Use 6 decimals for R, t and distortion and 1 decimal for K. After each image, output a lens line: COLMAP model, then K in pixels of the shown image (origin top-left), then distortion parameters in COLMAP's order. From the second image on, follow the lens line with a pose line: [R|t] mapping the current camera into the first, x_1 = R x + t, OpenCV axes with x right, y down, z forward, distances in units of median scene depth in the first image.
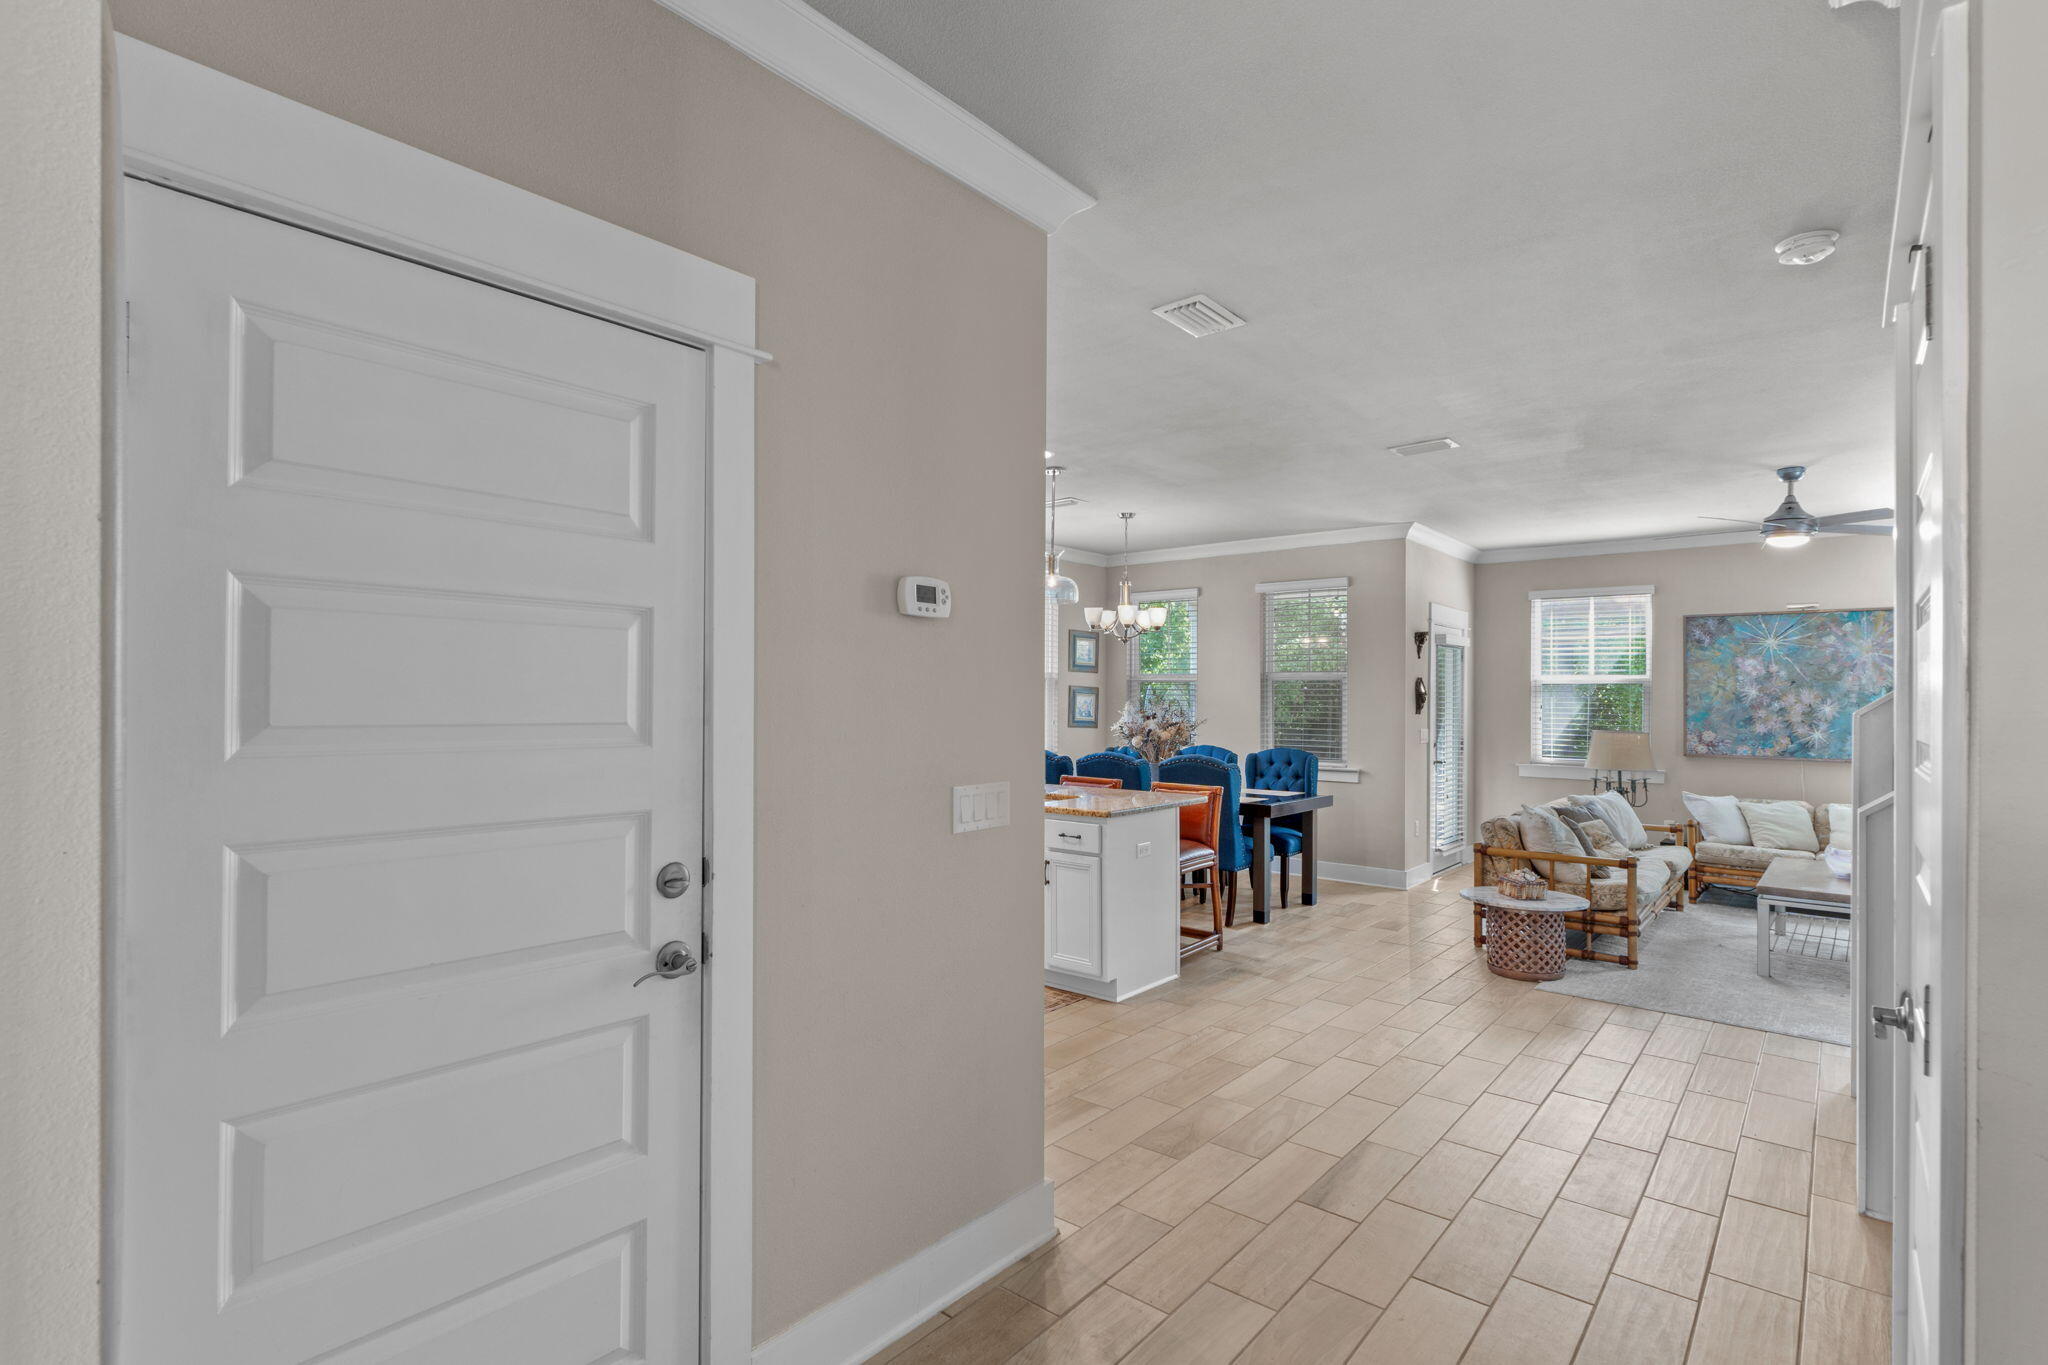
lens RADIAL K [[999.0, 0, 1024.0], [0, 999.0, 682.5], [0, 0, 1]] dist [0.013488, -0.000207]
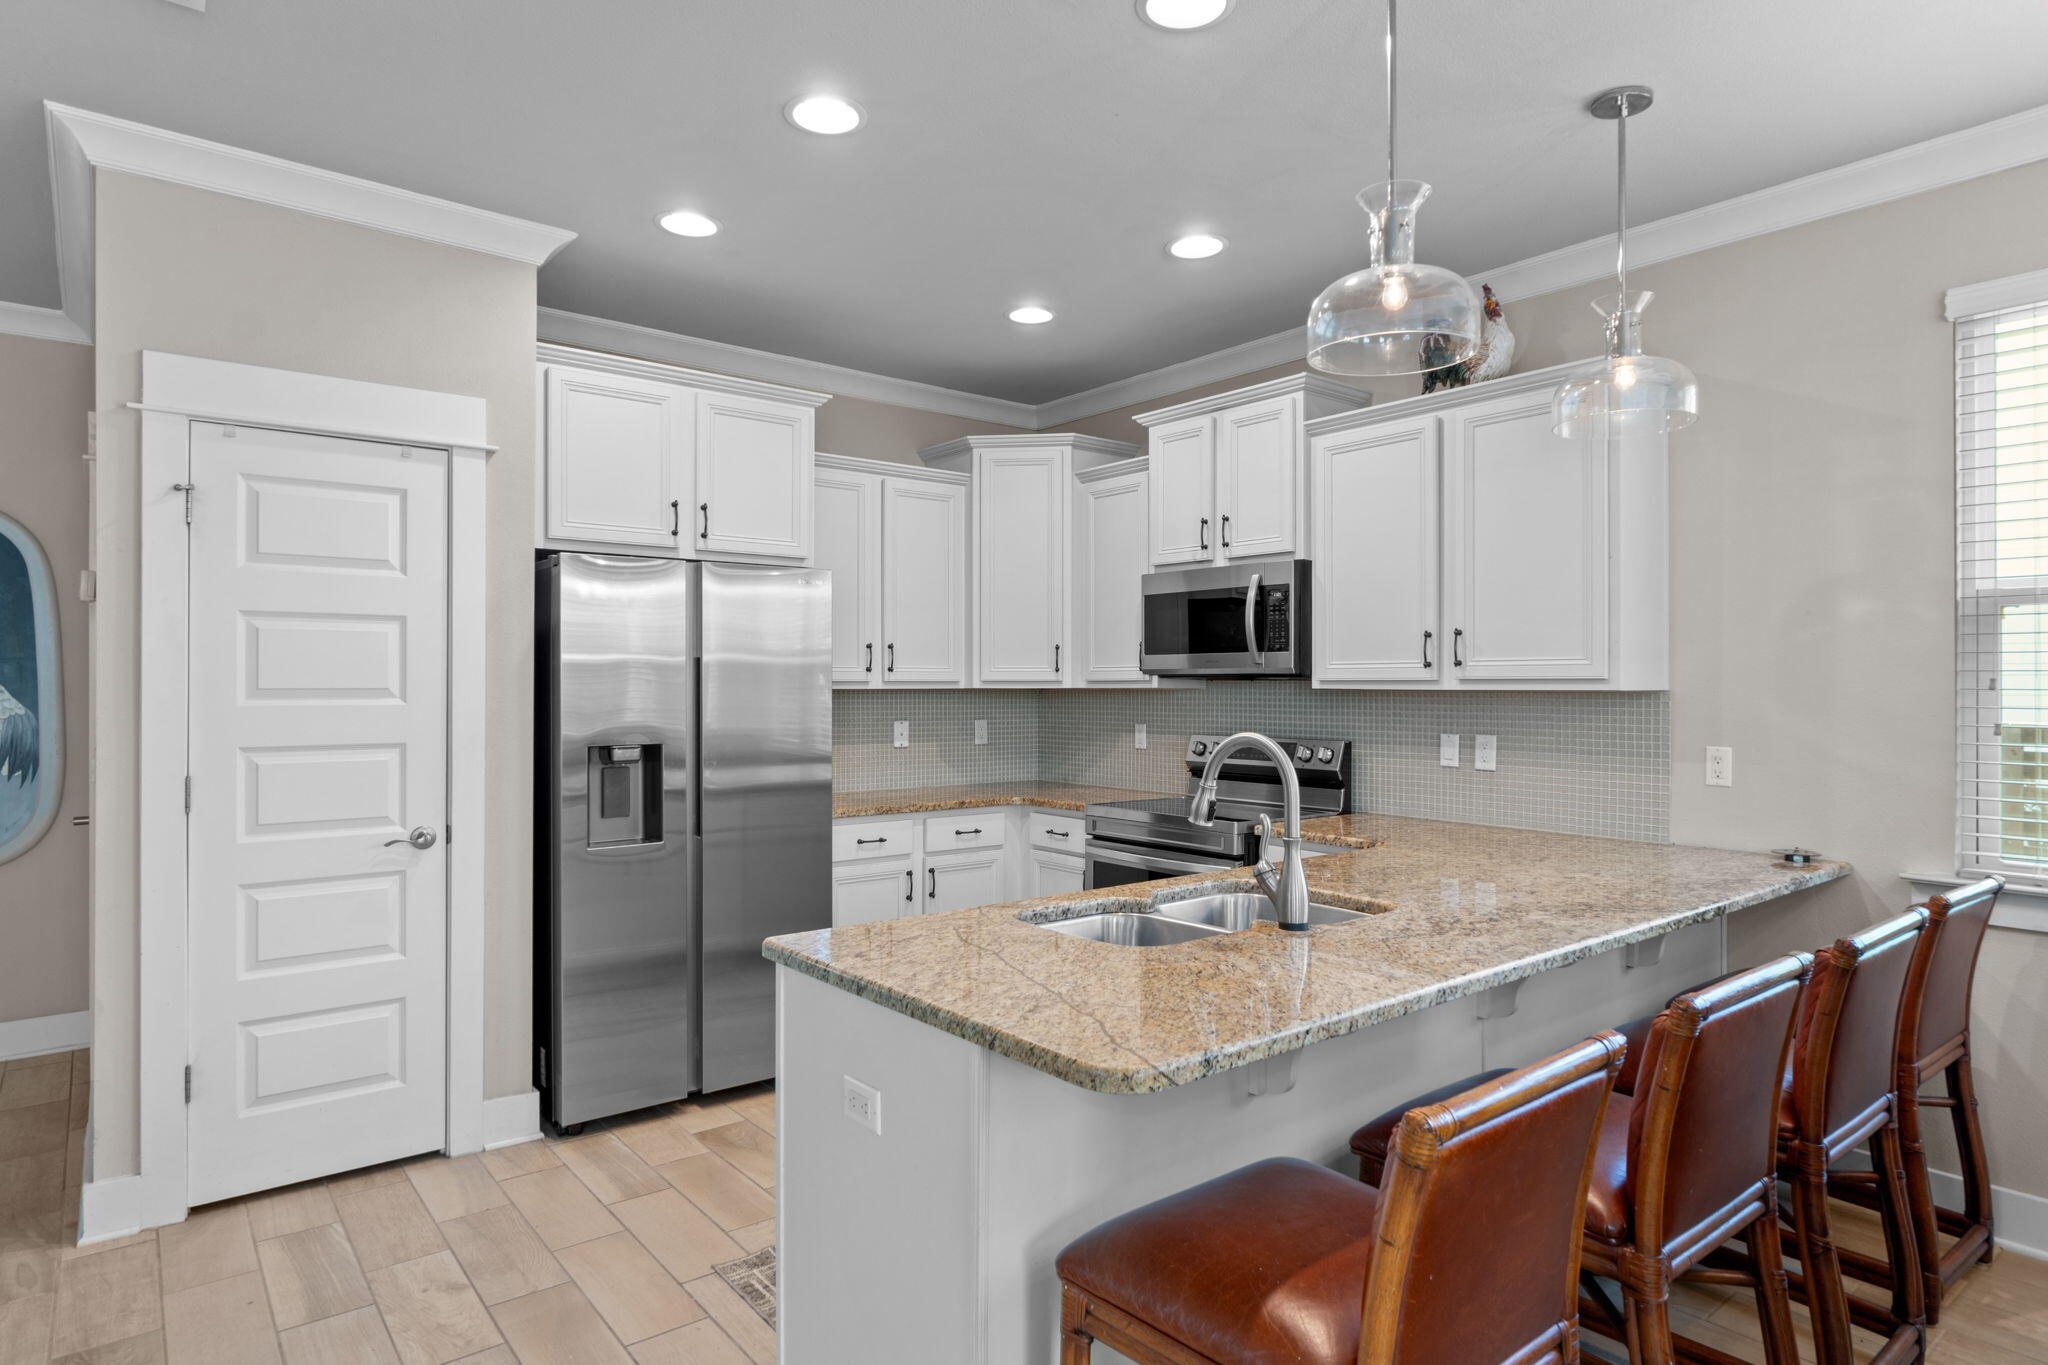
lens RADIAL K [[1139.9, 0, 1015.3], [0, 1139.9, 683.9], [0, 0, 1]] dist [0.000975, -0.000234]
pose [[-0.205914, -0.008328, -0.978535, 0.324484], [0.012014, 0.999867, -0.011038, 0.021698], [0.978496, -0.014029, -0.205786, 0.758628]]
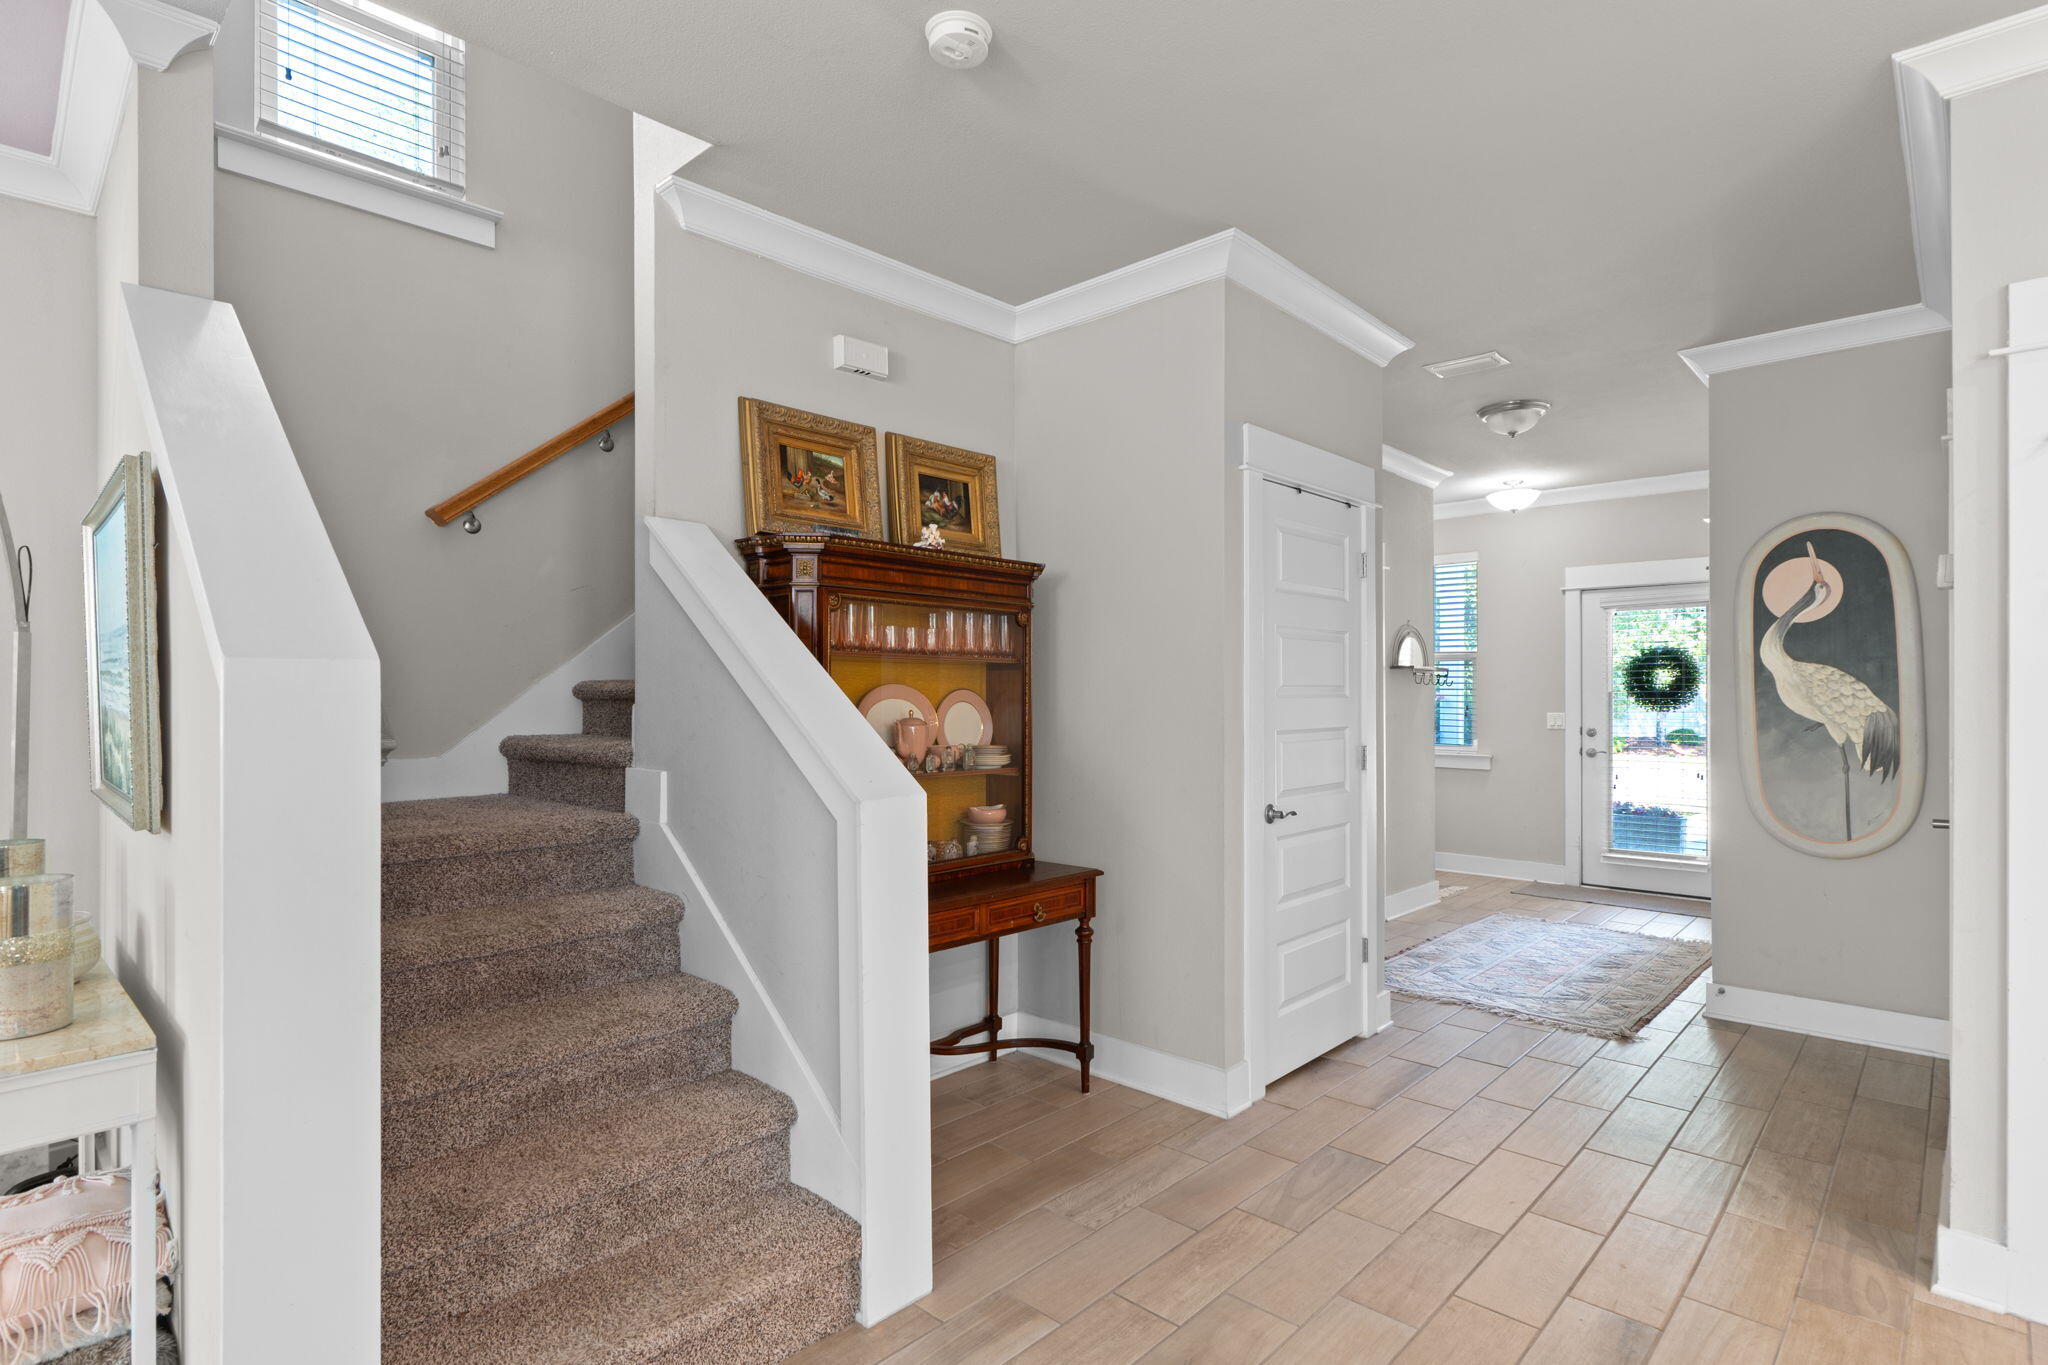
lens RADIAL K [[1010.2, 0, 1032.0], [0, 1010.2, 697.6], [0, 0, 1]] dist [-0.005066, -0.000627]
pose [[-0.997896, -0.004256, 0.064700, 0.270089], [-0.004992, 0.999925, -0.011224, 0.025208], [-0.064648, -0.011523, -0.997842, 0.697174]]
